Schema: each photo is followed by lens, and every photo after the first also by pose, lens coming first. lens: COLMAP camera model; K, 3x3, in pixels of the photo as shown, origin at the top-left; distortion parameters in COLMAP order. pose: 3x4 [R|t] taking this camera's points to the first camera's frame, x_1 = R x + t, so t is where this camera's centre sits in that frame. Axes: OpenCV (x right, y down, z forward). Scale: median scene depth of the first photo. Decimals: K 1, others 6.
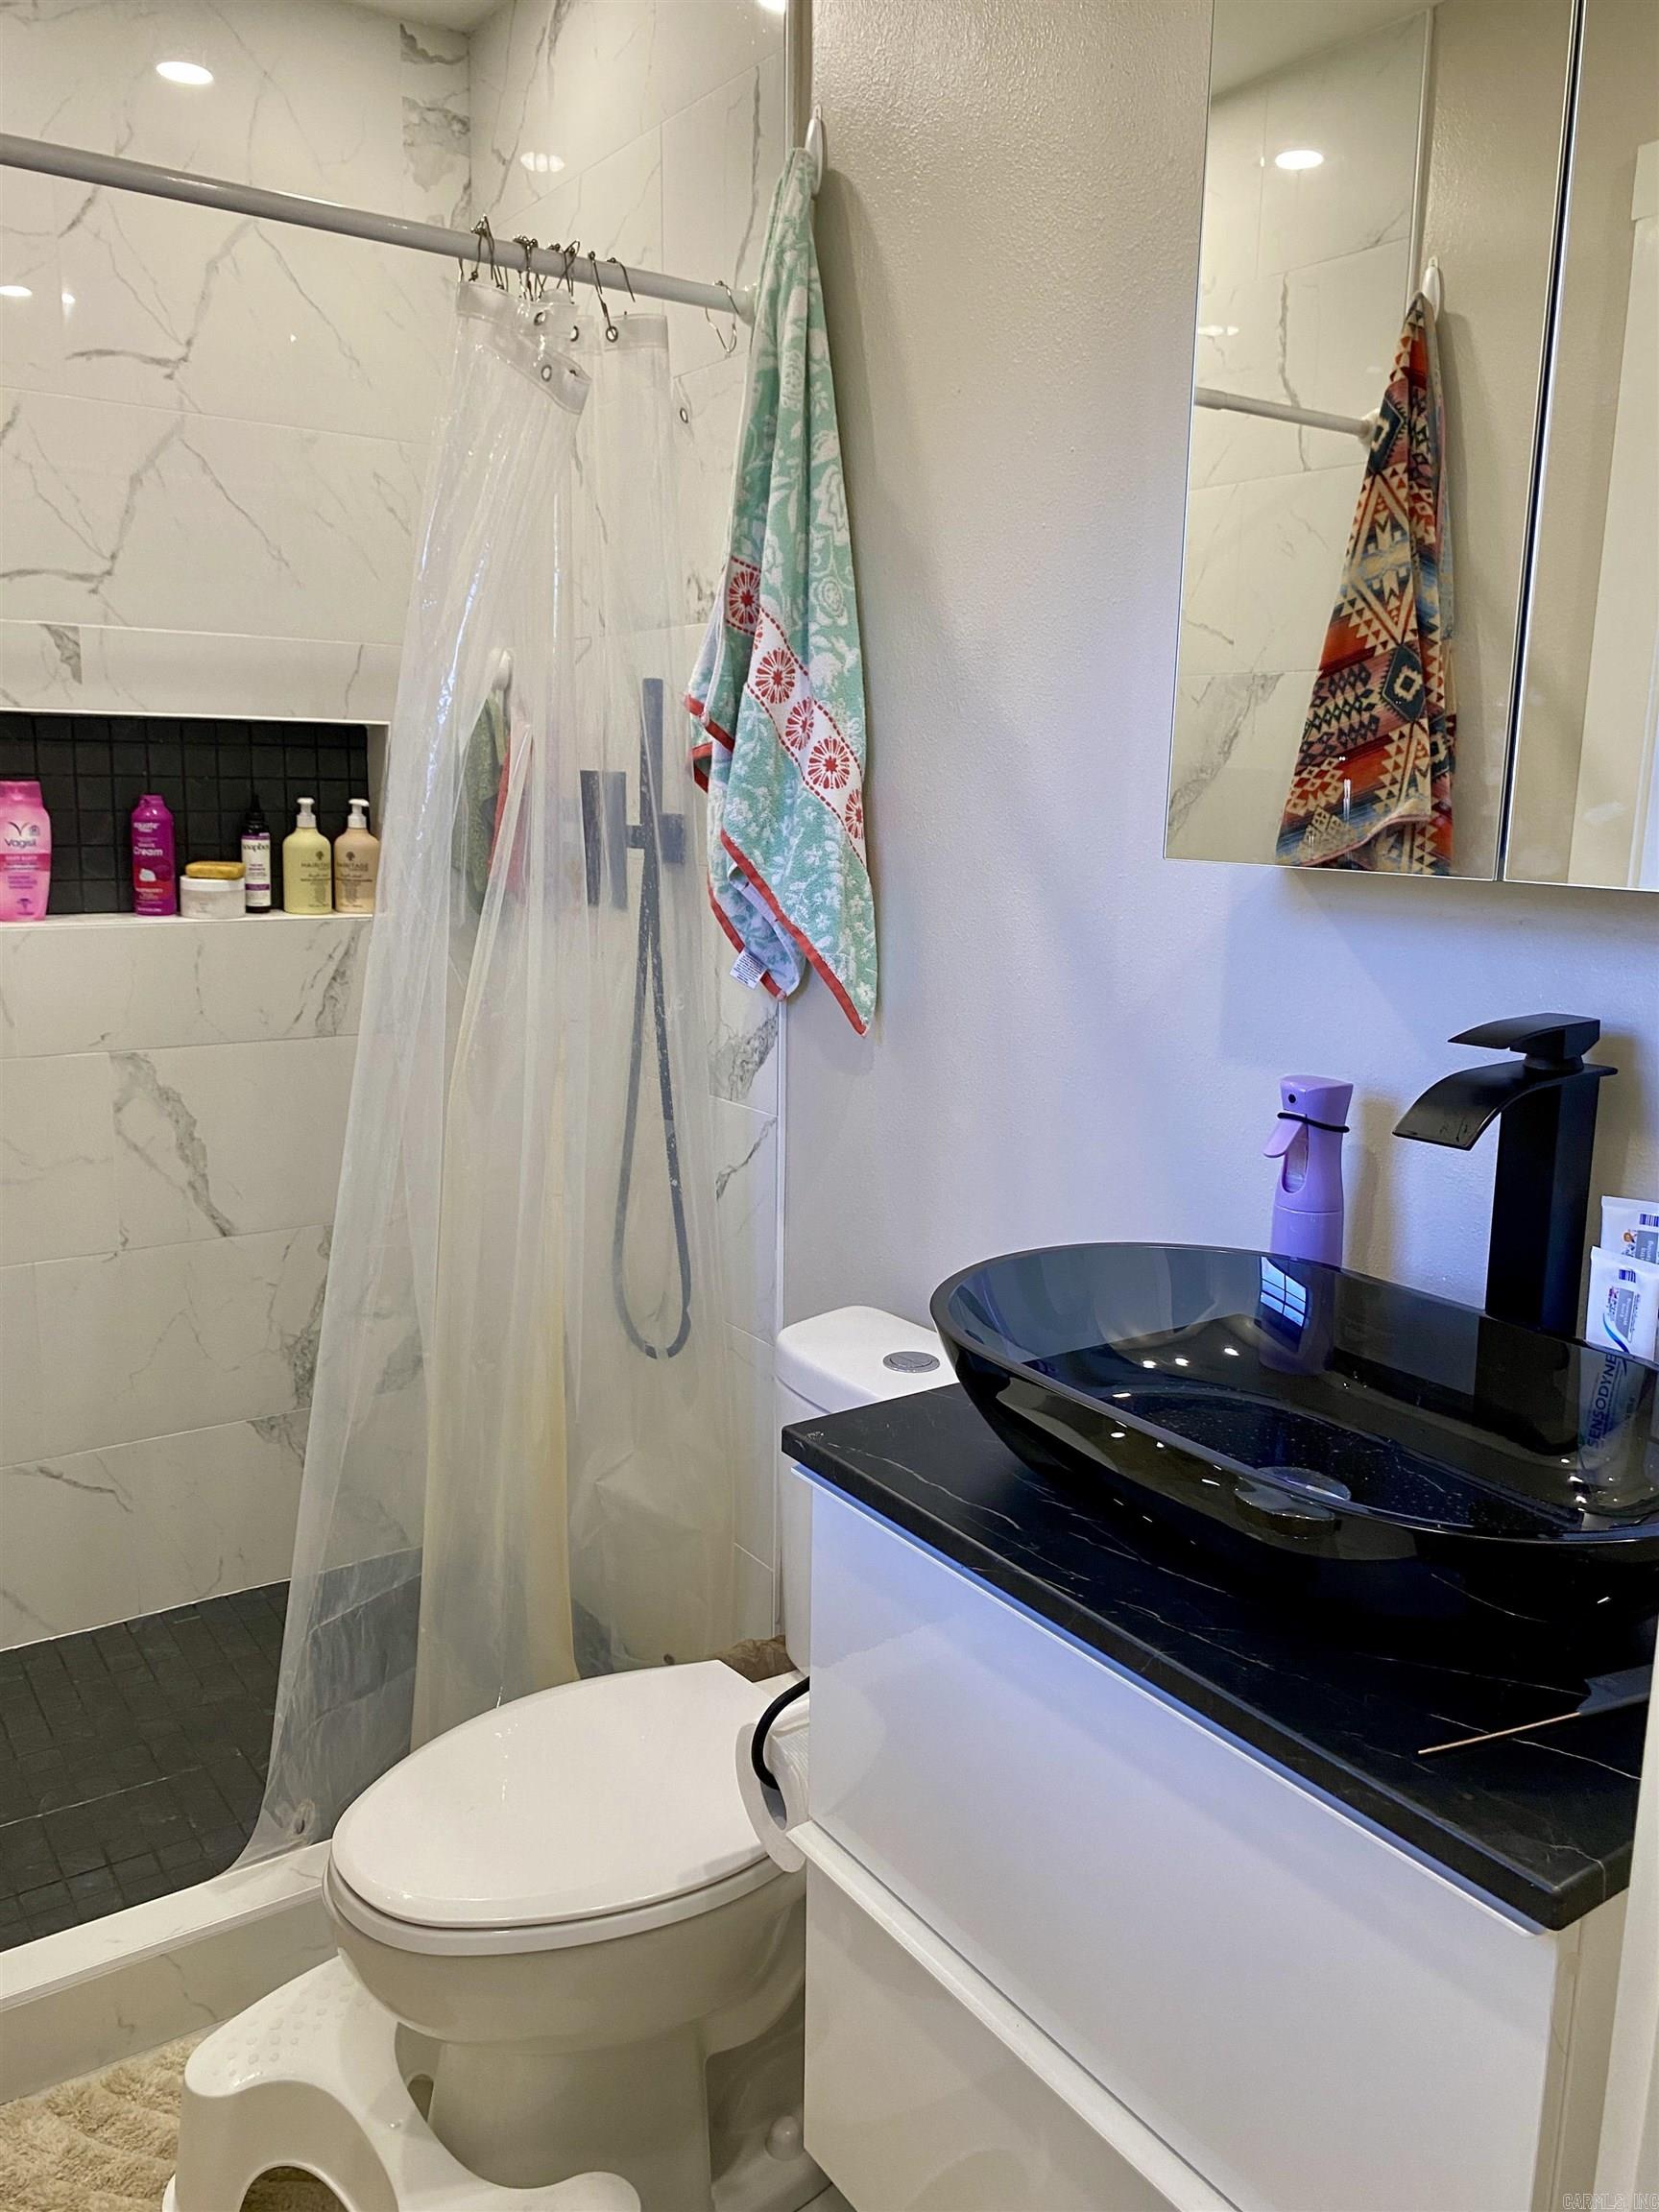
lens RADIAL K [[1680.7, 0, 745.1], [0, 1680.7, 1101.2], [0, 0, 1]] dist [0.089752, -0.033266]
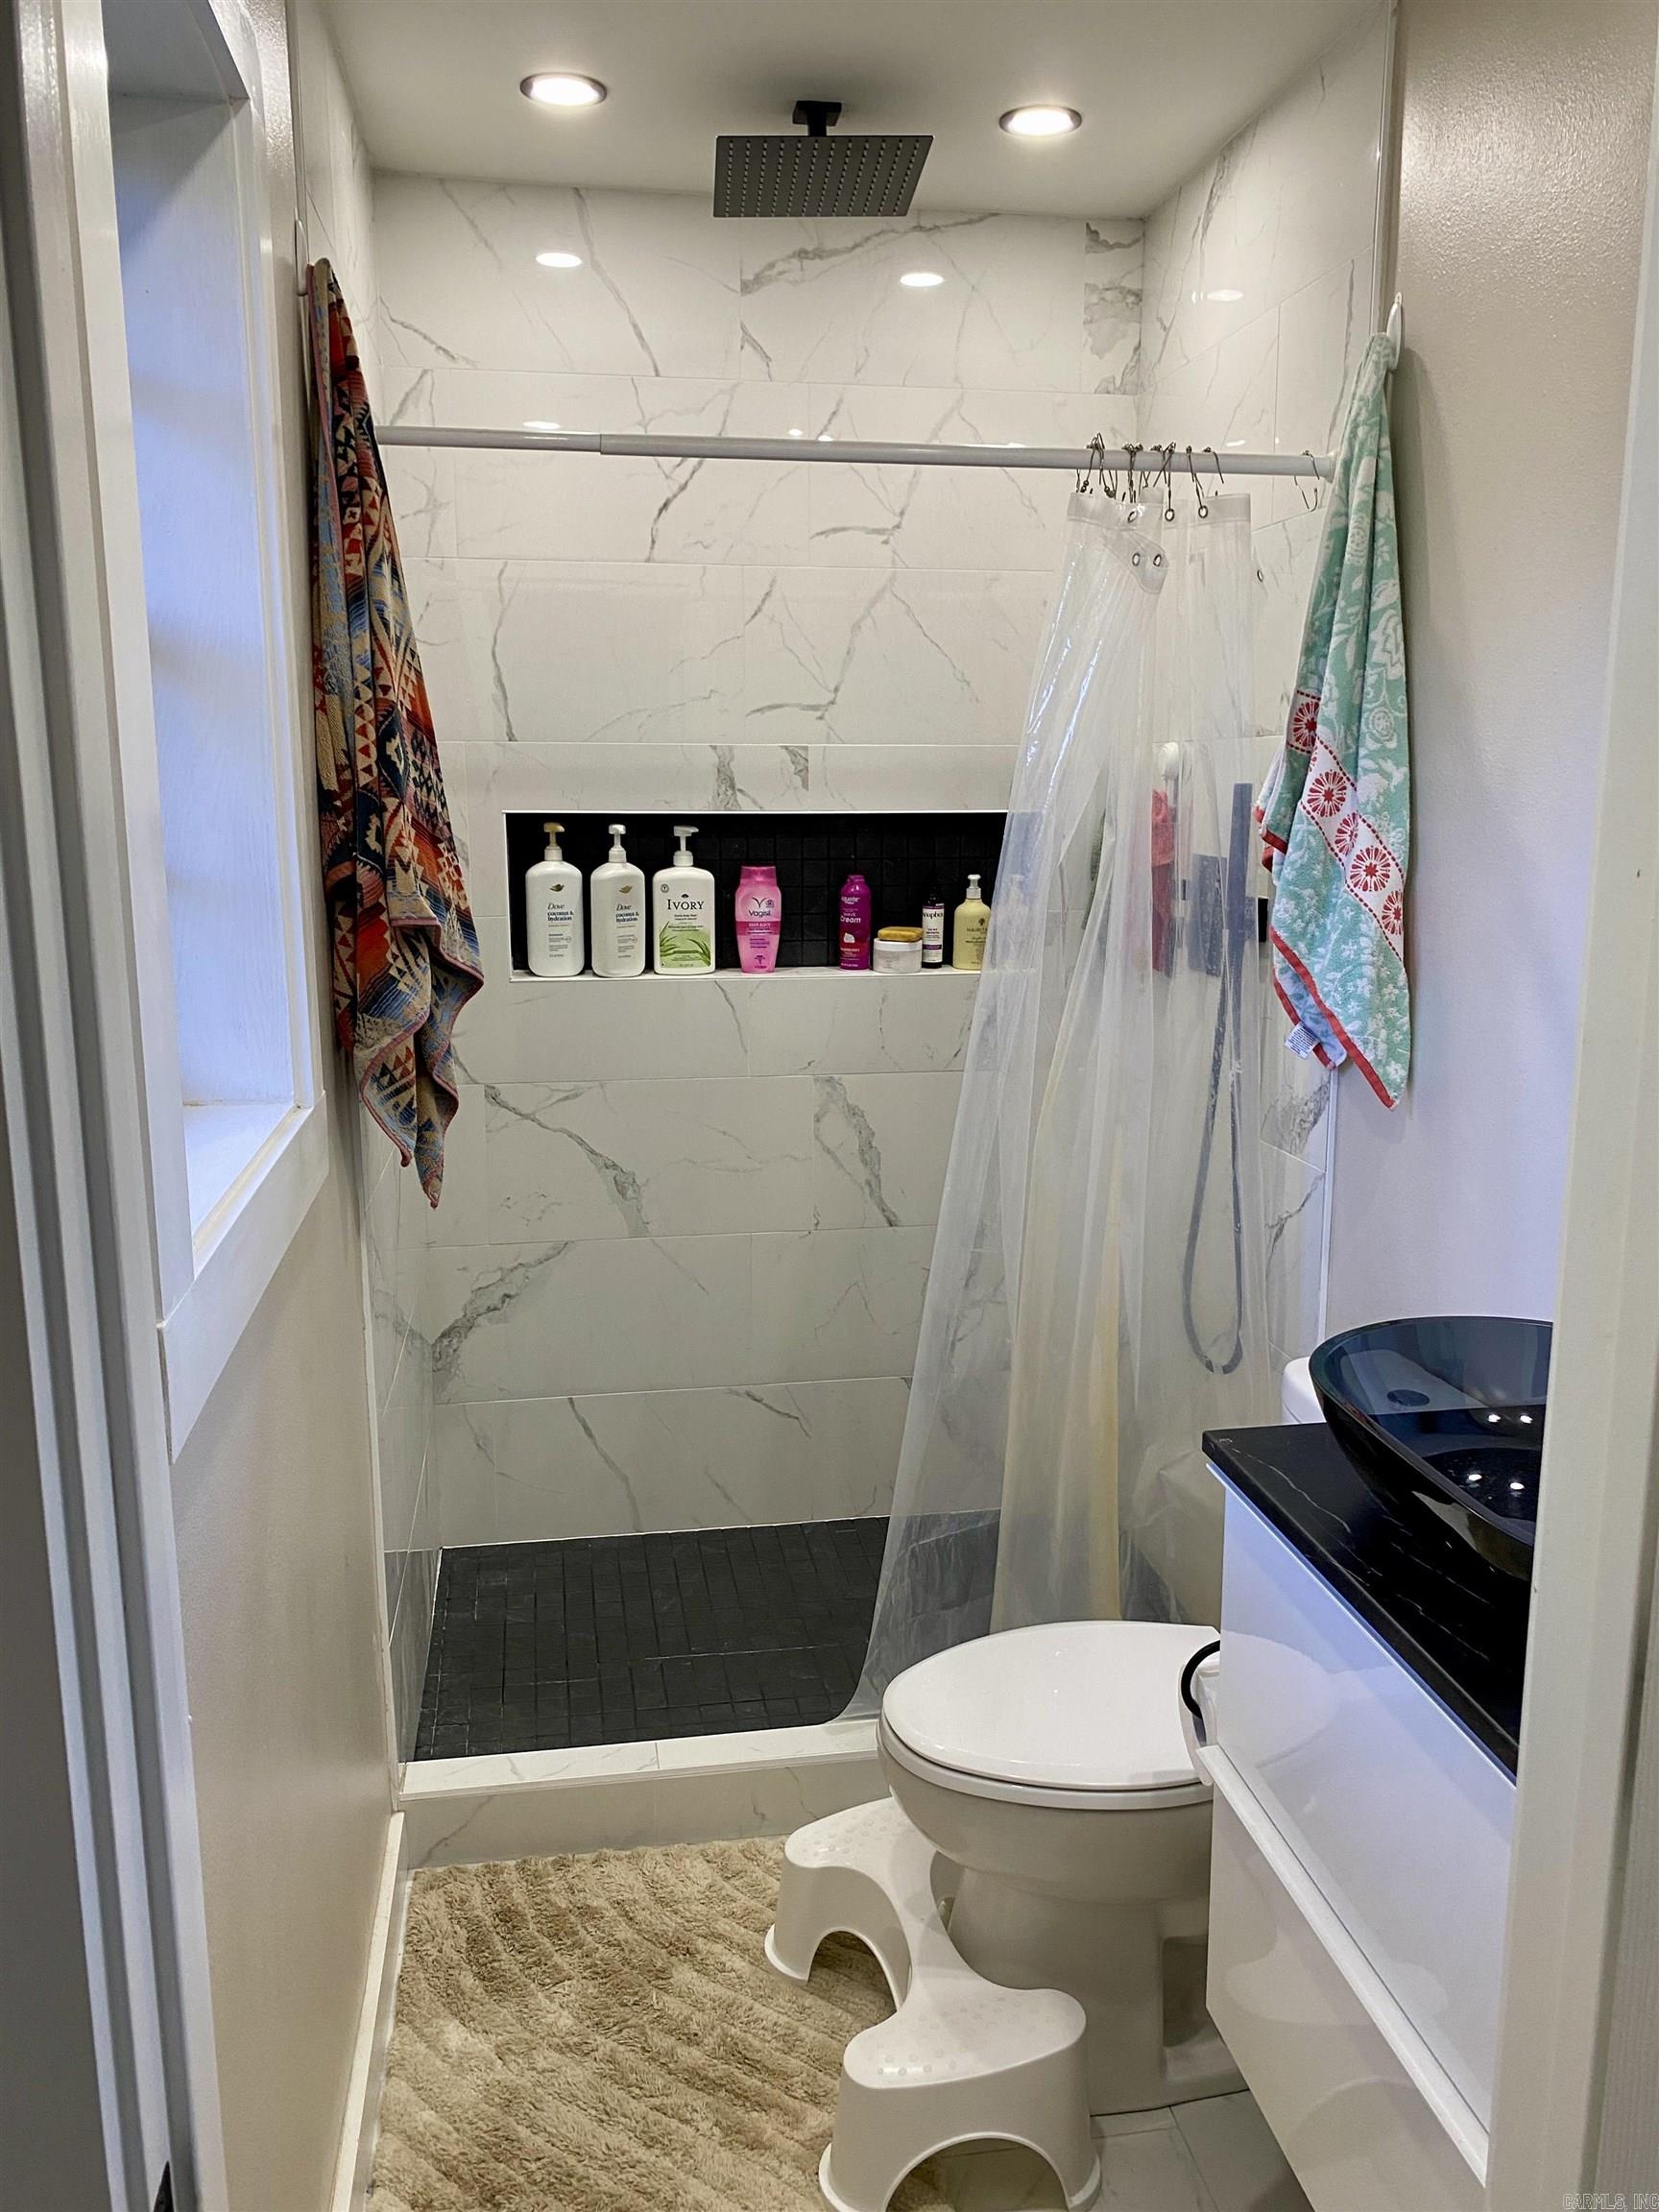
lens RADIAL K [[1687.0, 0, 829.5], [0, 1687.0, 1106.0], [0, 0, 1]] dist [0.321586, -0.304658]
pose [[0.919714, 0.059580, -0.388041, 0.180061], [-0.056711, 0.998213, 0.018853, -0.041662], [0.388470, 0.004666, 0.921449, -0.227658]]
